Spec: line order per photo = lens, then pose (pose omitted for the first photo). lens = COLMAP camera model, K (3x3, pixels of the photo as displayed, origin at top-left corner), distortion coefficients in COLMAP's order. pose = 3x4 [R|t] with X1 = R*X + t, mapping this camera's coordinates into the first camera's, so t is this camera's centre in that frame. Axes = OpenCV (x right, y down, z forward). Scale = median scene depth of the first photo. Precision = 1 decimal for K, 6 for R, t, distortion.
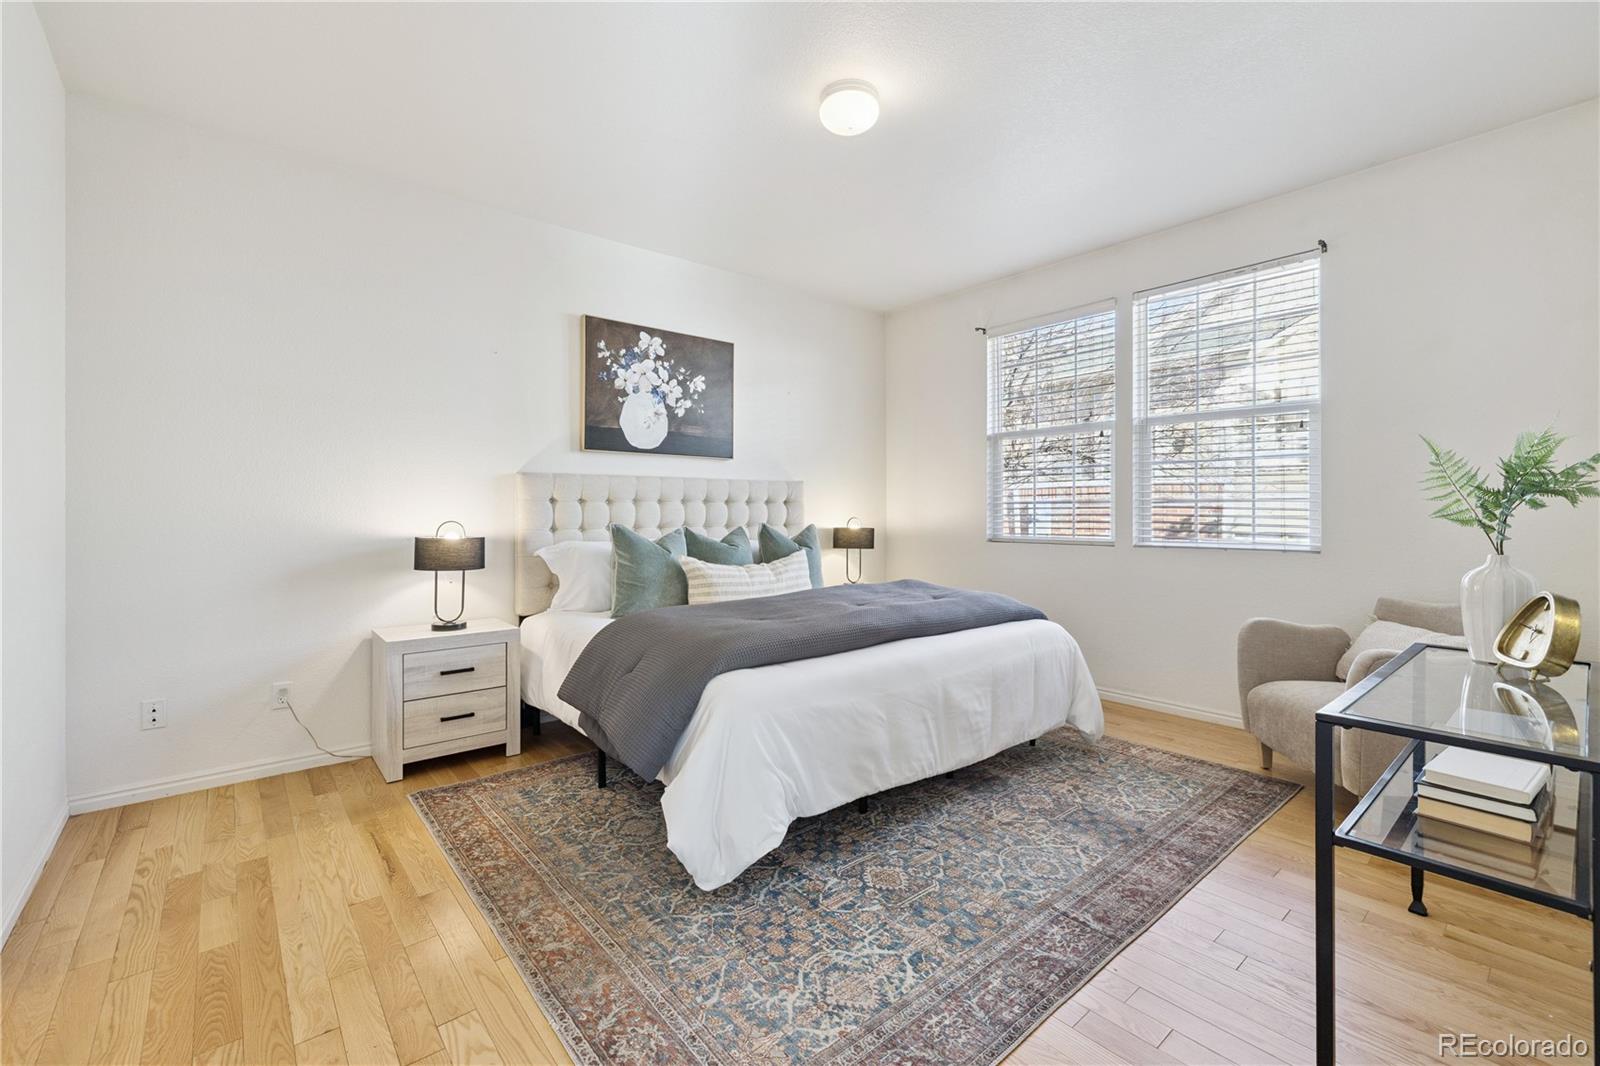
lens RADIAL K [[679.4, 0, 809.6], [0, 679.4, 517.1], [0, 0, 1]] dist [0.000511, 0.000433]
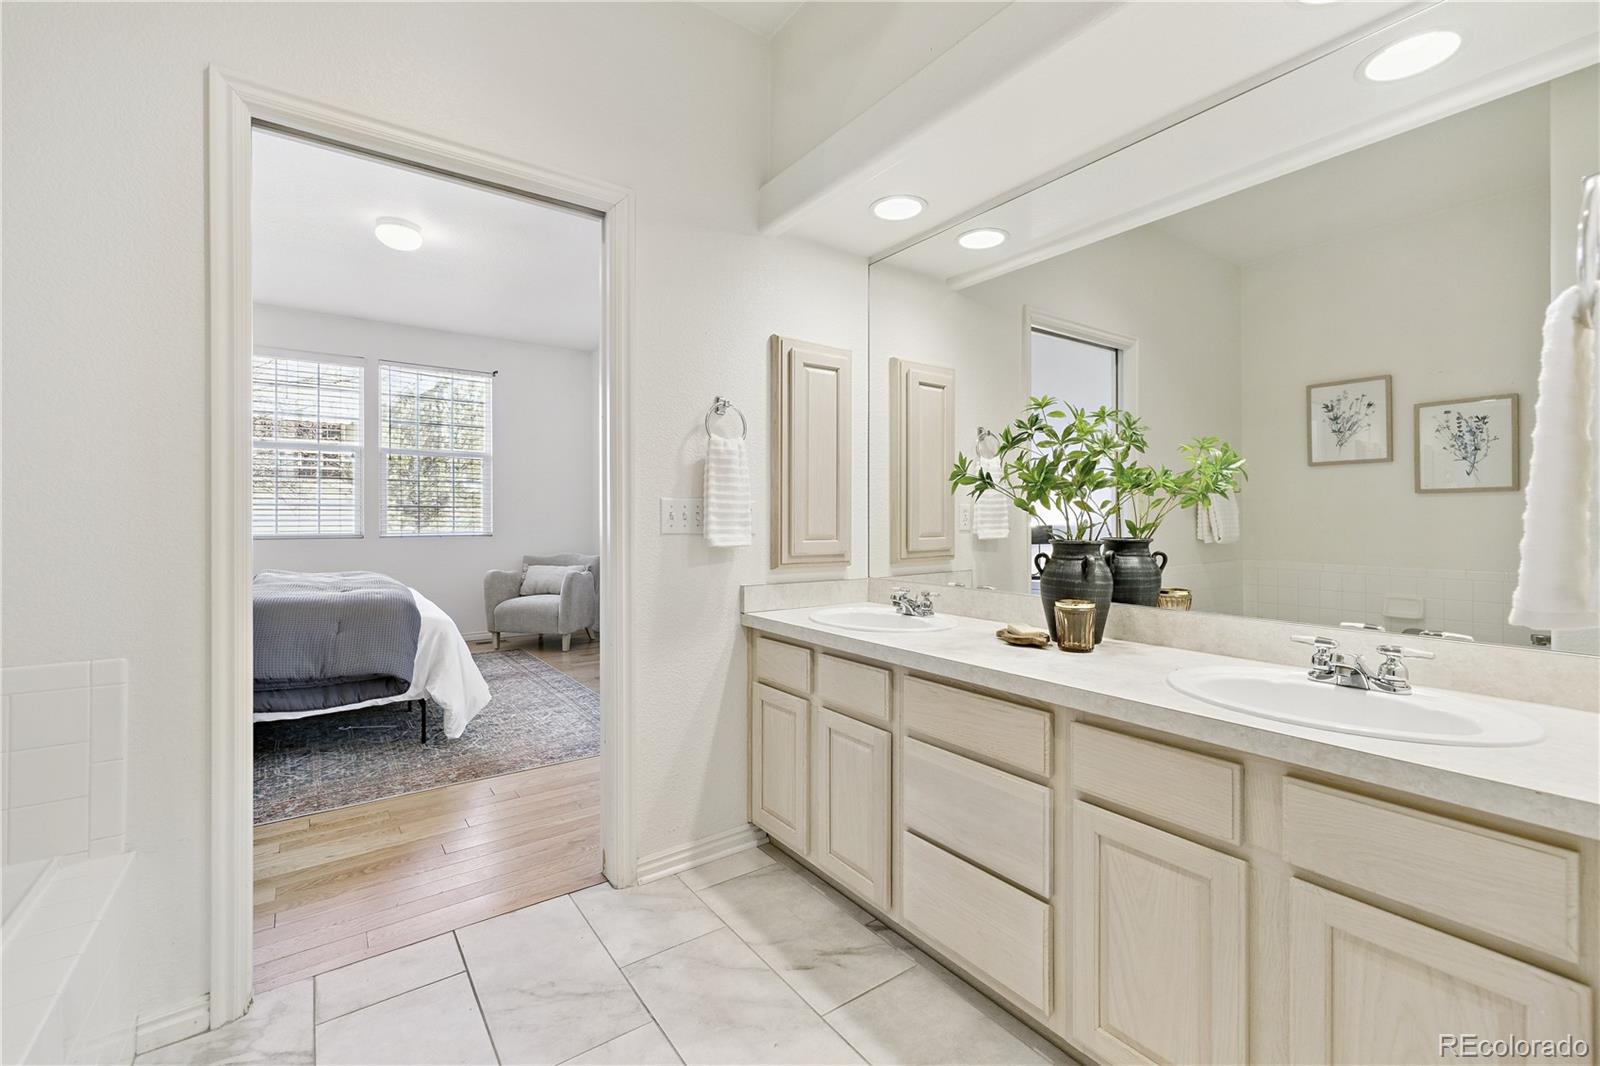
lens RADIAL K [[679.4, 0, 799.2], [0, 679.4, 521.2], [0, 0, 1]] dist [0.000511, 0.000433]
pose [[0.061143, -0.001505, 0.998128, -1.012863], [0.008246, 0.999966, 0.001003, 0.016727], [-0.998095, 0.008169, 0.061154, 0.039116]]
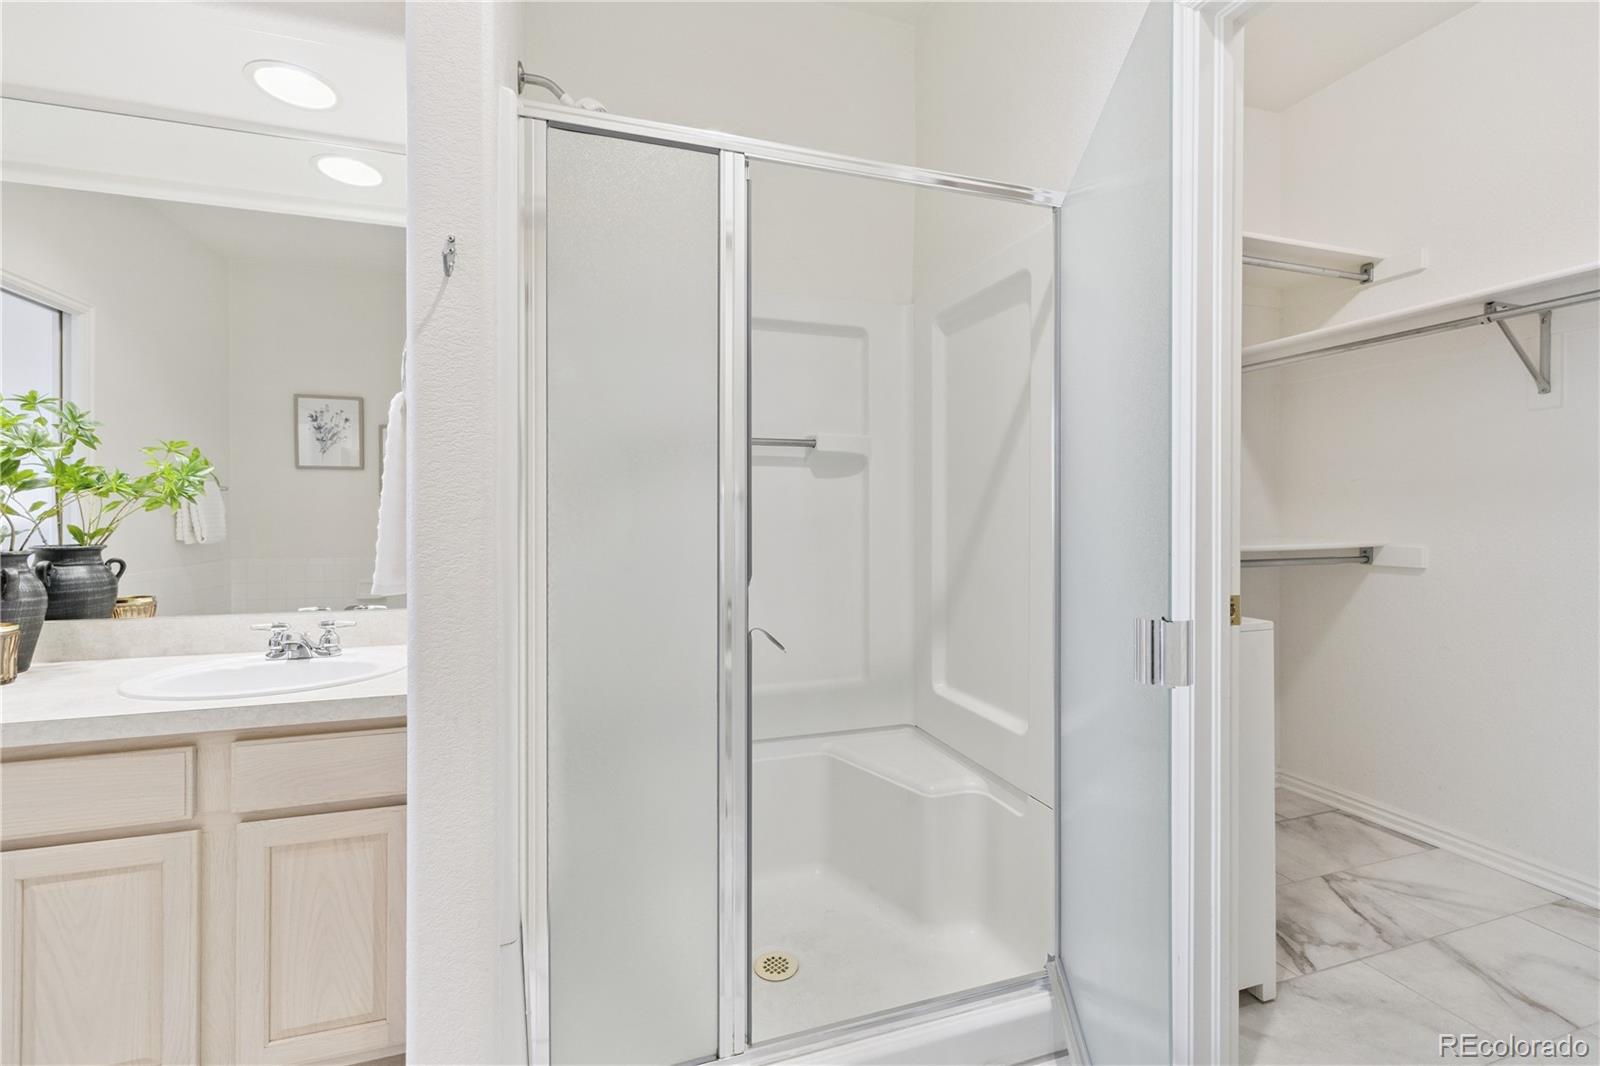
lens RADIAL K [[679.4, 0, 780.9], [0, 679.4, 511.5], [0, 0, 1]] dist [0.000511, 0.000433]
pose [[-0.926366, 0.002939, 0.376613, -1.415987], [0.005050, 0.999977, 0.004618, -0.017404], [-0.376591, 0.006180, -0.926359, 0.165468]]
